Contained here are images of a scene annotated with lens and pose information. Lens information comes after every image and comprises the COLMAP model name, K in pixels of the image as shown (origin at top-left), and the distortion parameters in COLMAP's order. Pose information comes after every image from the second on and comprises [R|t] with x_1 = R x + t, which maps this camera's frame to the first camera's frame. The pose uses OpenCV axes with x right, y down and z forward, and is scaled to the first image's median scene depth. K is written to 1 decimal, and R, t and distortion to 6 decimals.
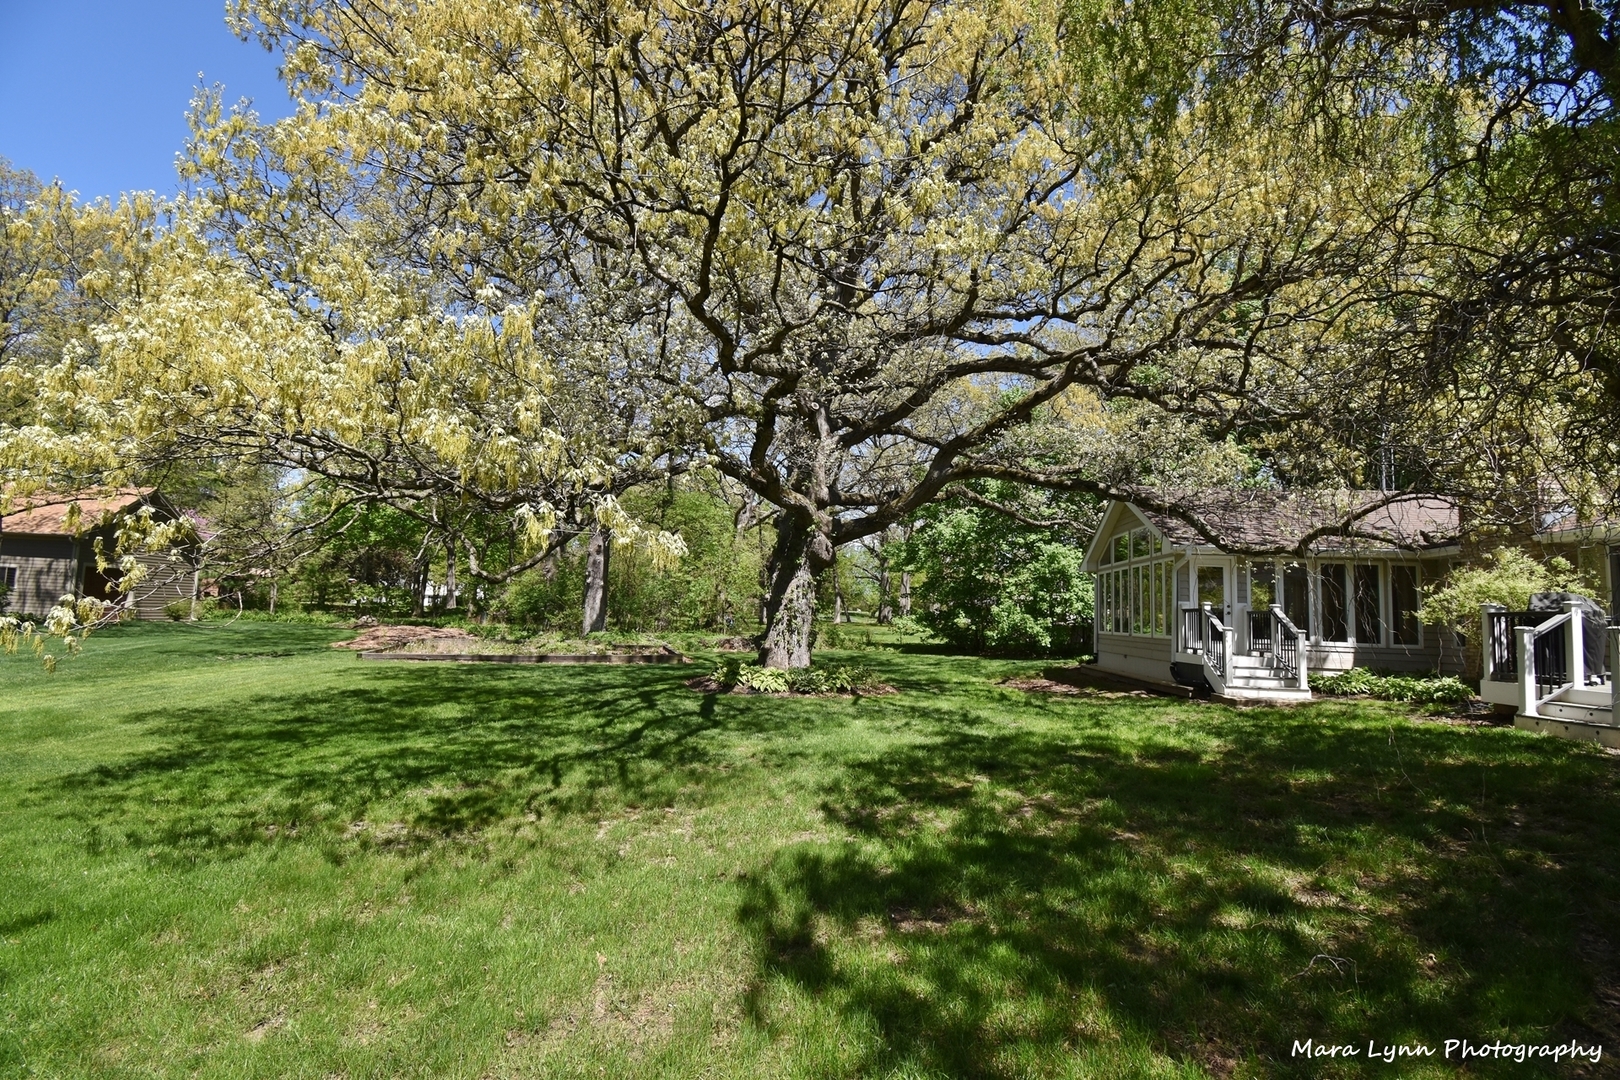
lens RADIAL K [[706.2, 0, 816.6], [0, 706.2, 546.6], [0, 0, 1]] dist [0.010134, -0.022376]
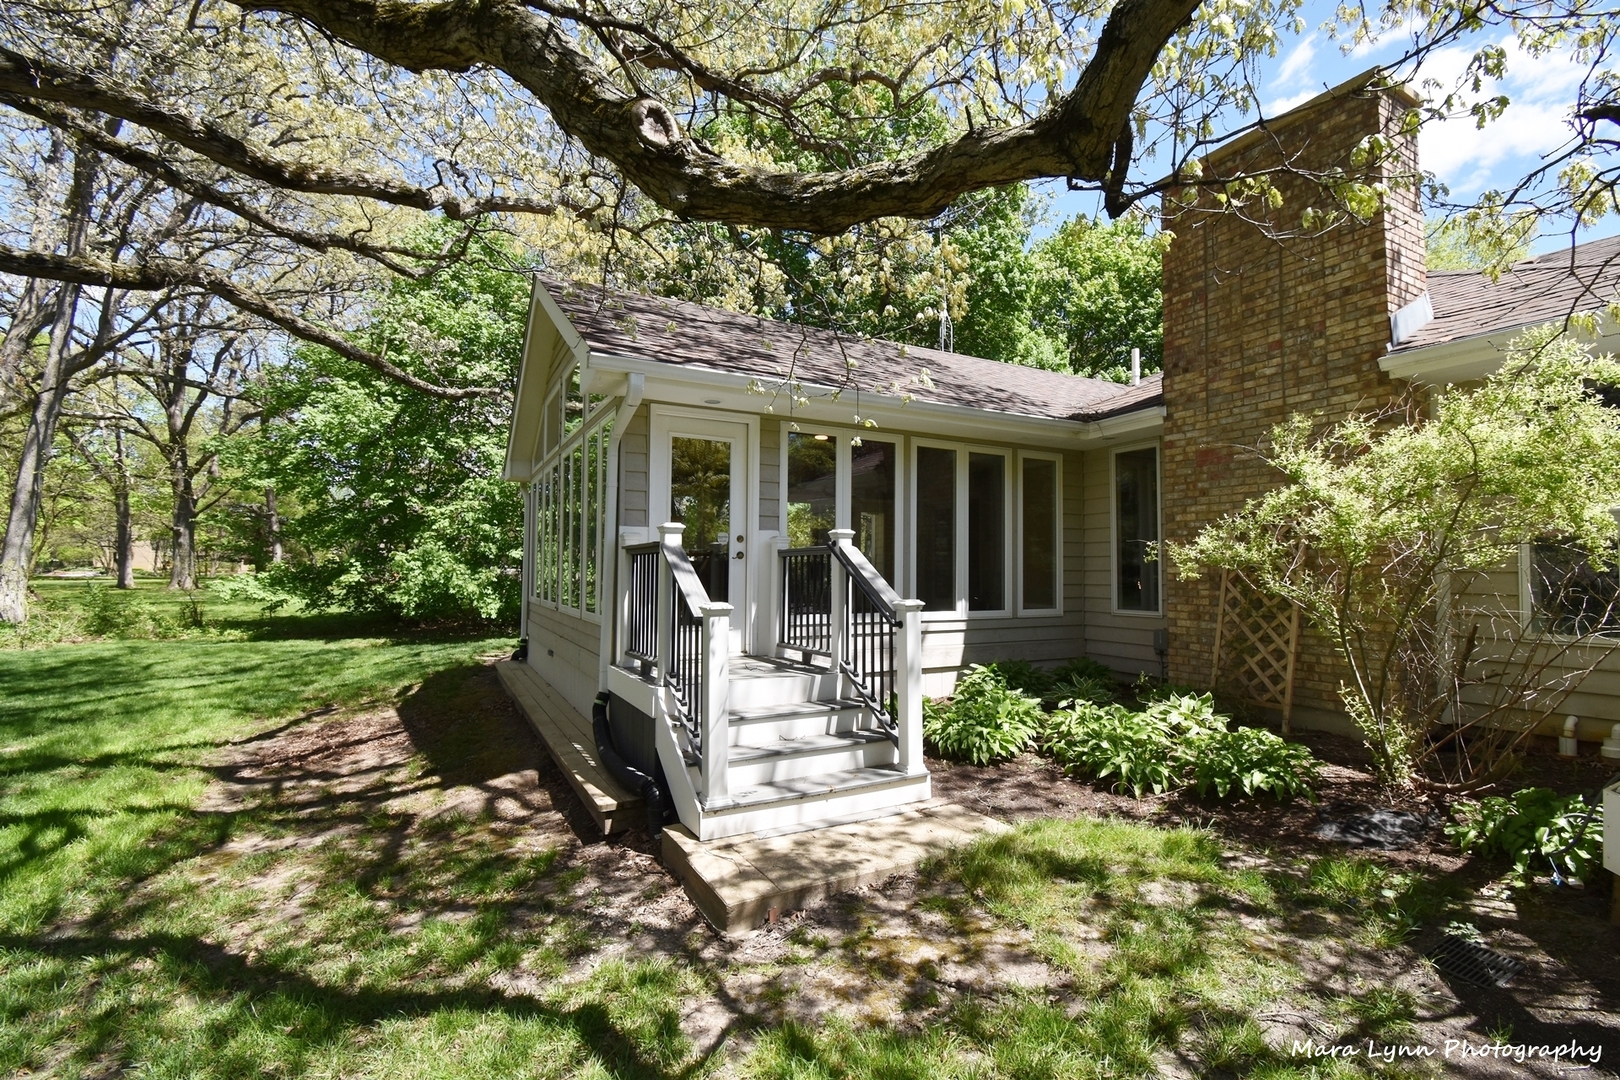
lens RADIAL K [[706.2, 0, 816.6], [0, 706.2, 546.6], [0, 0, 1]] dist [0.010134, -0.022376]
pose [[0.830889, -0.007056, 0.556394, 0.433003], [-0.034300, 0.997369, 0.063870, 0.068922], [-0.555380, -0.072154, 0.828460, 0.702651]]
